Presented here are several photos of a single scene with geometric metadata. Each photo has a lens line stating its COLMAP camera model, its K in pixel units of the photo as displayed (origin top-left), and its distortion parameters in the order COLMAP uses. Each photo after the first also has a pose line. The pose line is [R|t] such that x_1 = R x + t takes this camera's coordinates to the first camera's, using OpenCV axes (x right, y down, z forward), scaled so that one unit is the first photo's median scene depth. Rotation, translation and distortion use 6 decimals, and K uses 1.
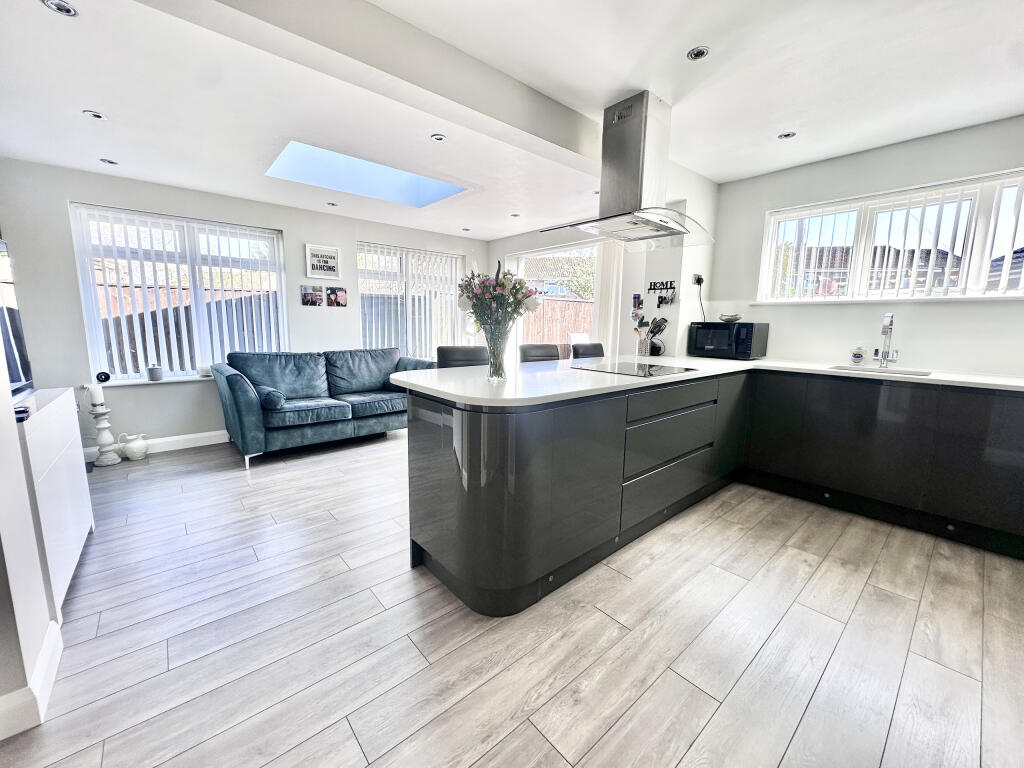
lens RADIAL K [[410.6, 0, 515.8], [0, 410.6, 384.9], [0, 0, 1]] dist [-0.002605, 0.000809]
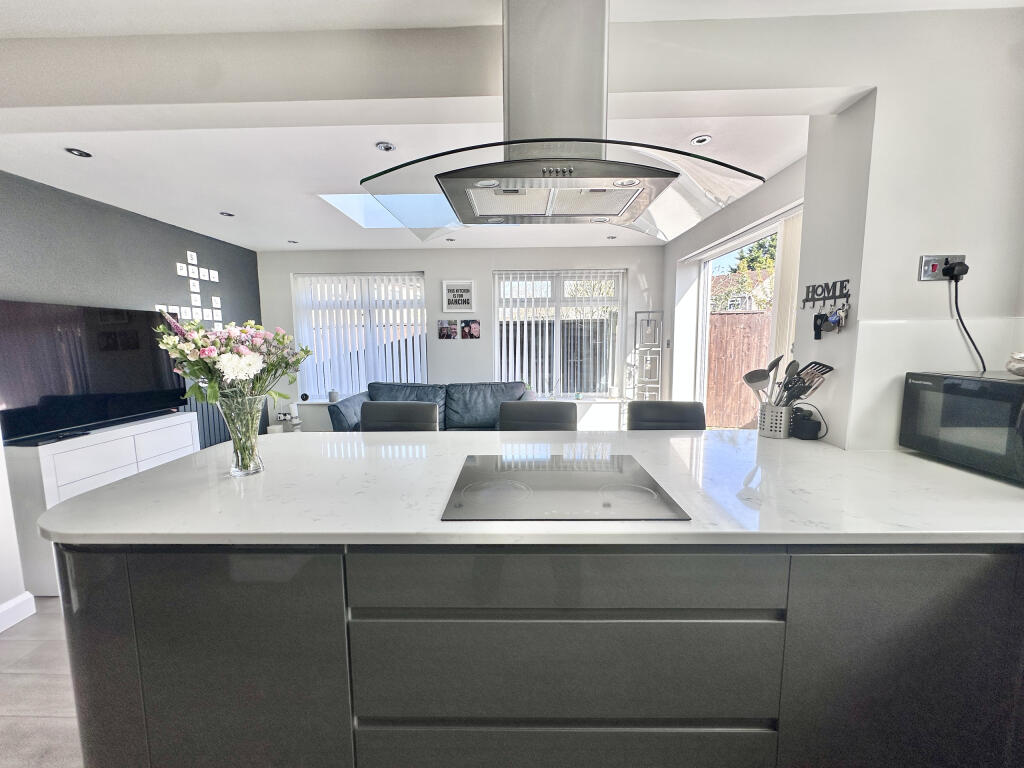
lens RADIAL K [[410.6, 0, 512.7], [0, 410.6, 382.7], [0, 0, 1]] dist [-0.002605, 0.000809]
pose [[0.741609, 0.053440, -0.668700, 0.336839], [-0.080786, 0.996682, -0.009943, -0.087116], [0.665950, 0.061395, 0.743466, 0.349471]]
